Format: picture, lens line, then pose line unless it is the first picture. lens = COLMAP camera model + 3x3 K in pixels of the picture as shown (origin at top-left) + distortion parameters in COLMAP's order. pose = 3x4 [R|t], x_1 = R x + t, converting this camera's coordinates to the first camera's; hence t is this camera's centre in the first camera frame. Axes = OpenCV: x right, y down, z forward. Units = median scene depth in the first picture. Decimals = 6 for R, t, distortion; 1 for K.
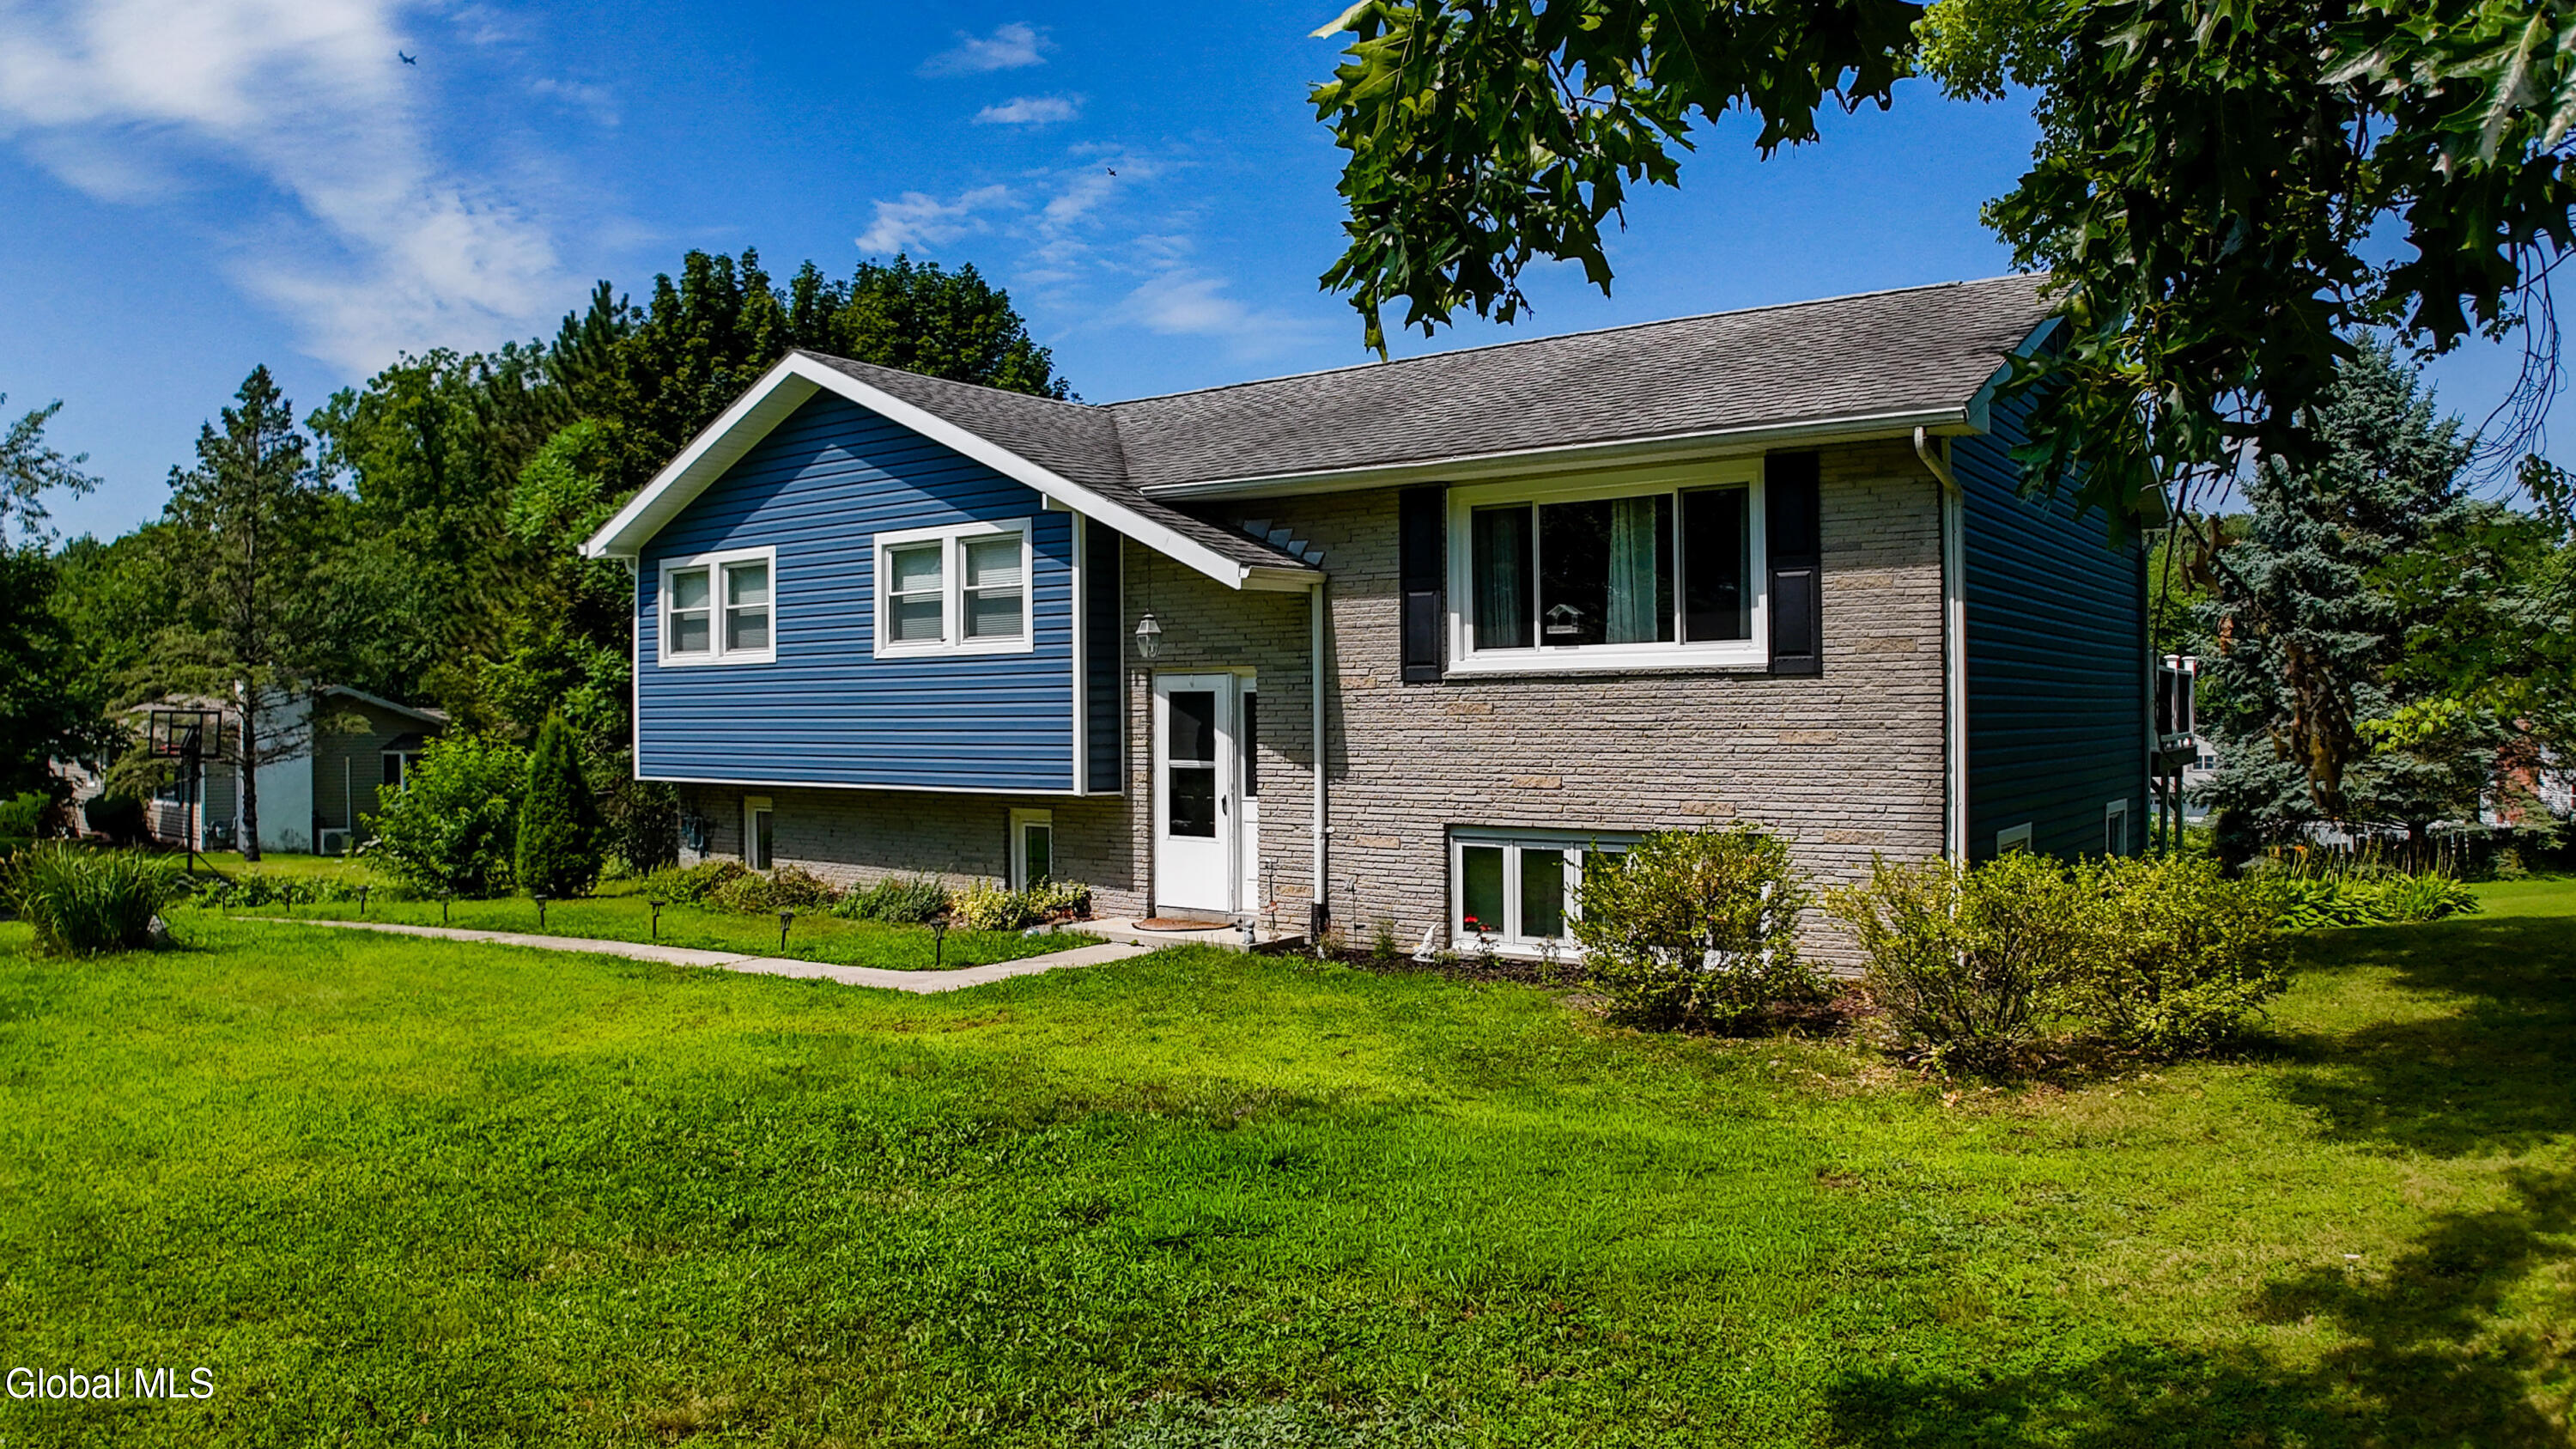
lens RADIAL K [[1766.8, 0, 1288.0], [0, 1766.8, 724.5], [0, 0, 1]] dist [-0.071776, 0.000900]
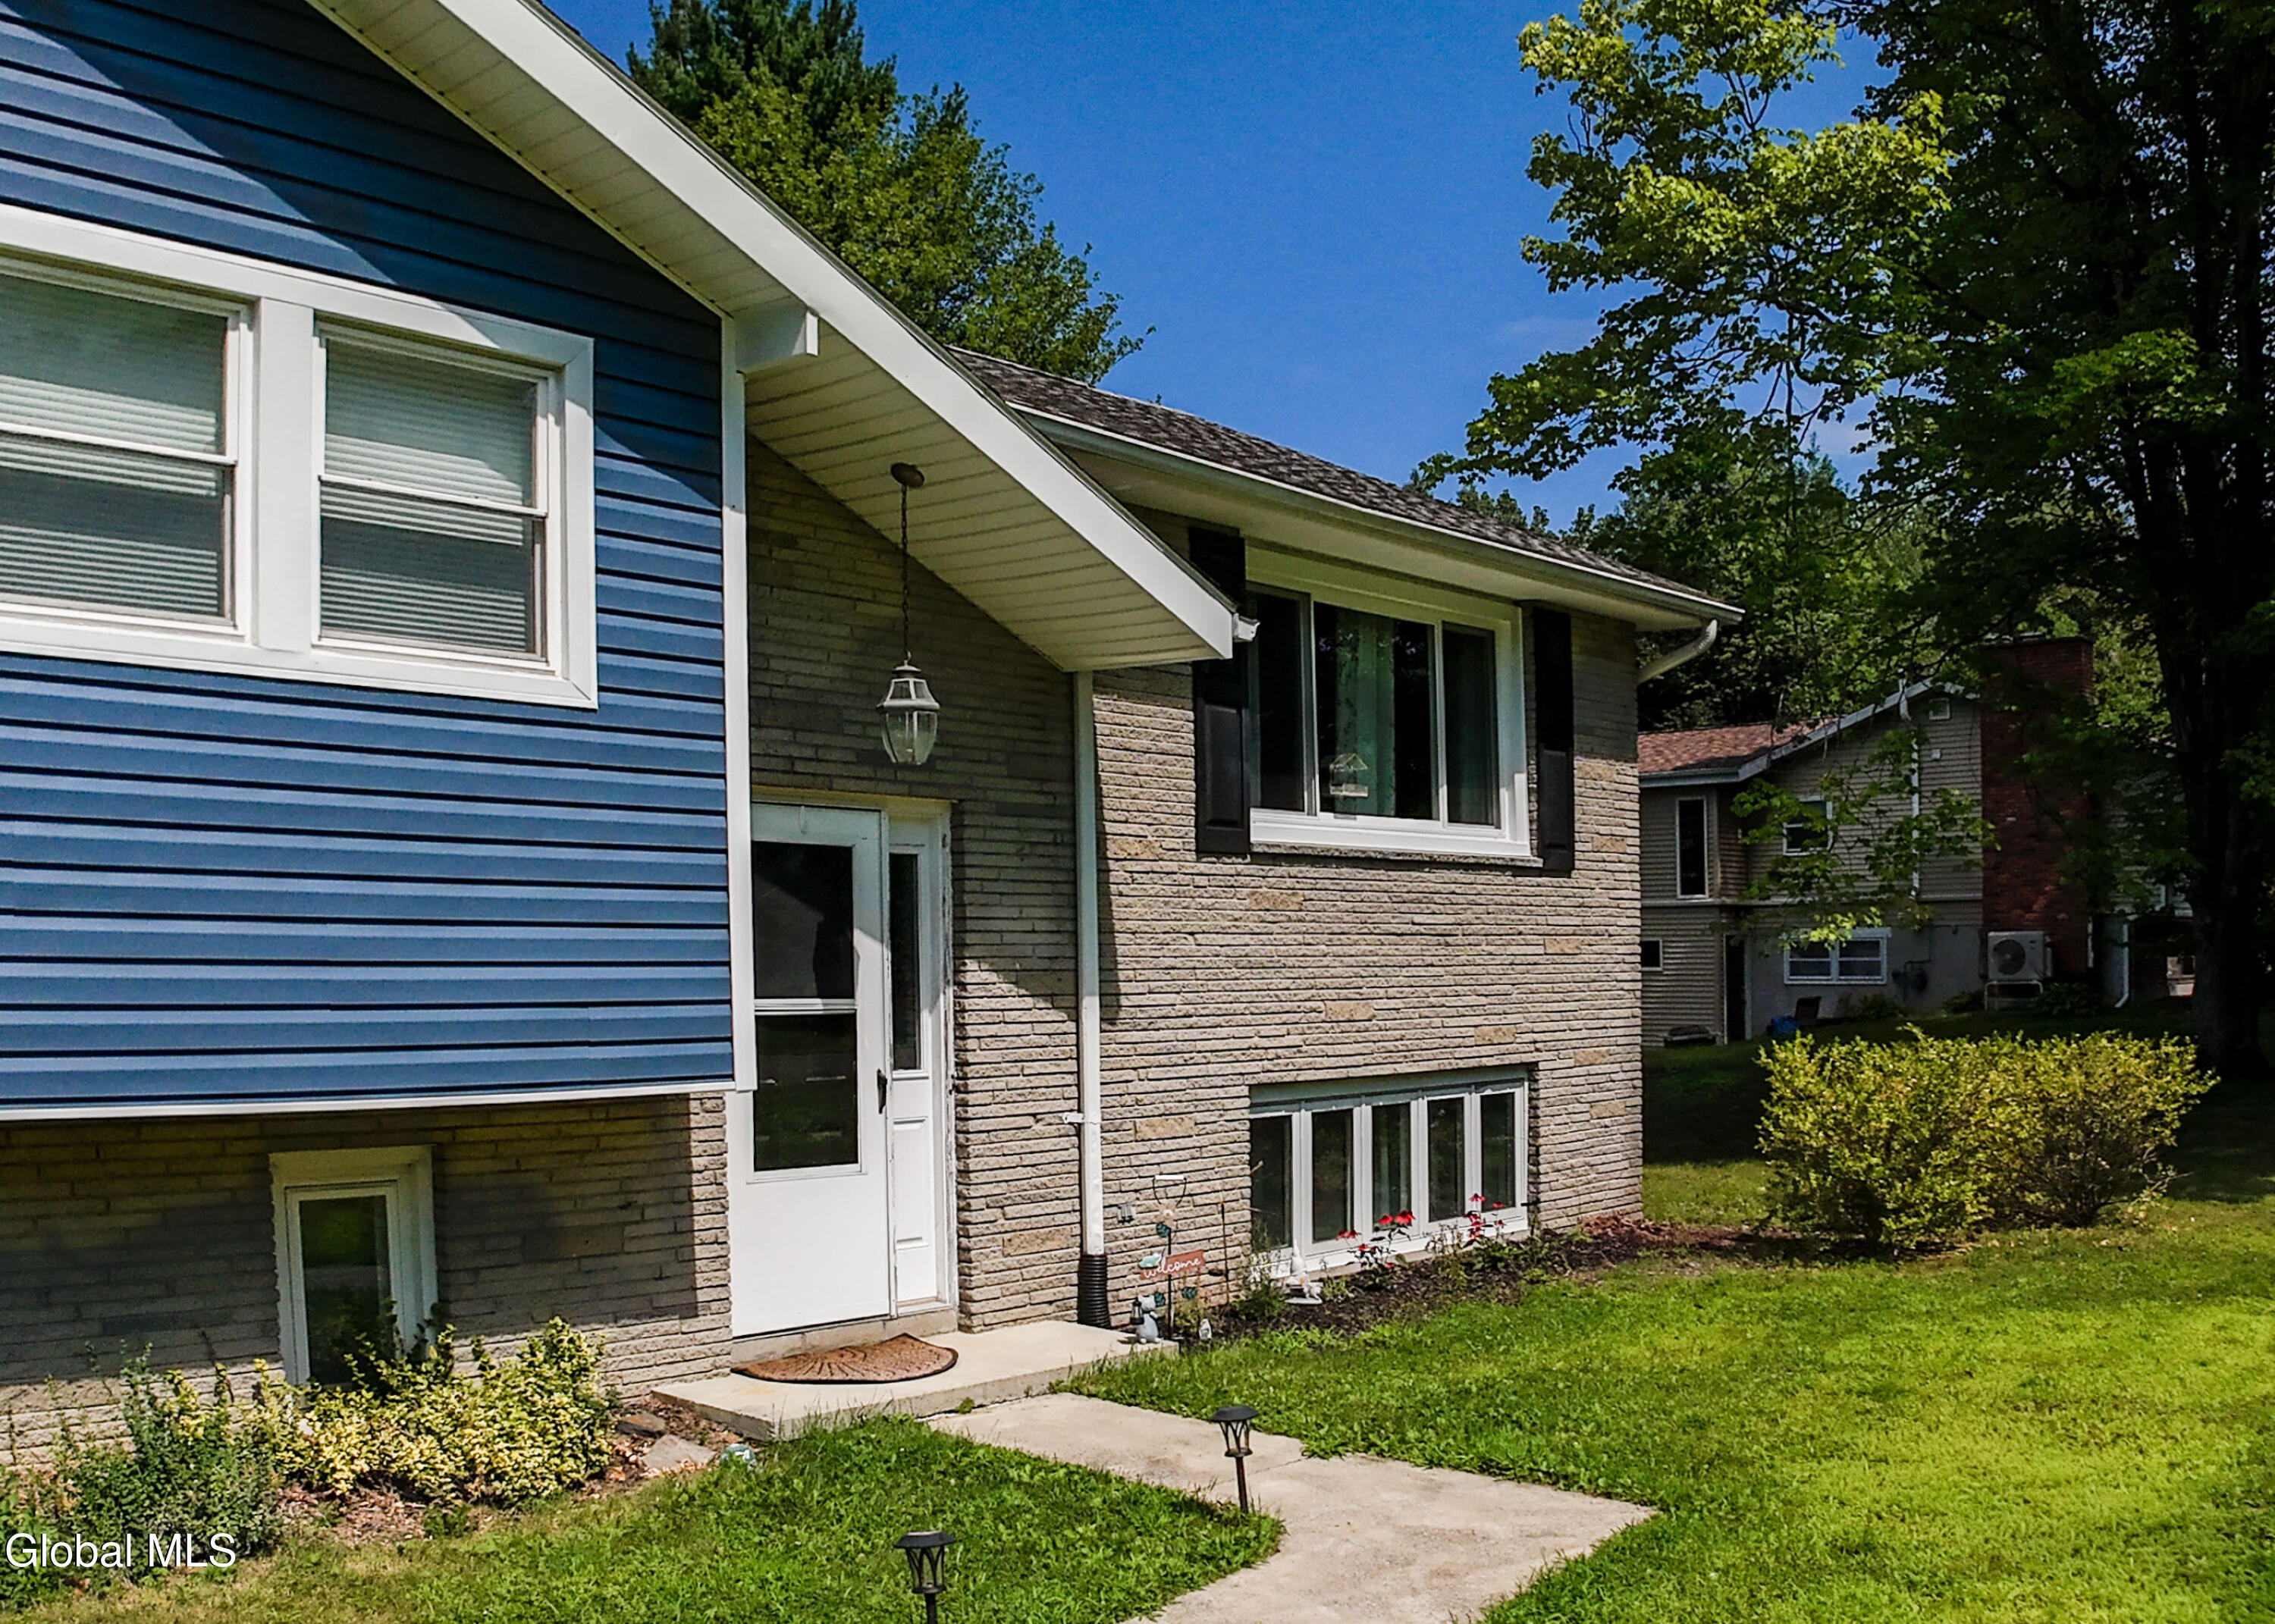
lens RADIAL K [[2086.7, 0, 1139.8], [0, 2086.7, 980.4], [0, 0, 1]] dist [-0.104647, -0.000097]
pose [[0.084194, 0.000473, 0.996449, -0.573928], [0.014901, 0.999887, -0.001734, 0.018021], [-0.996338, 0.014994, 0.084177, 0.871197]]
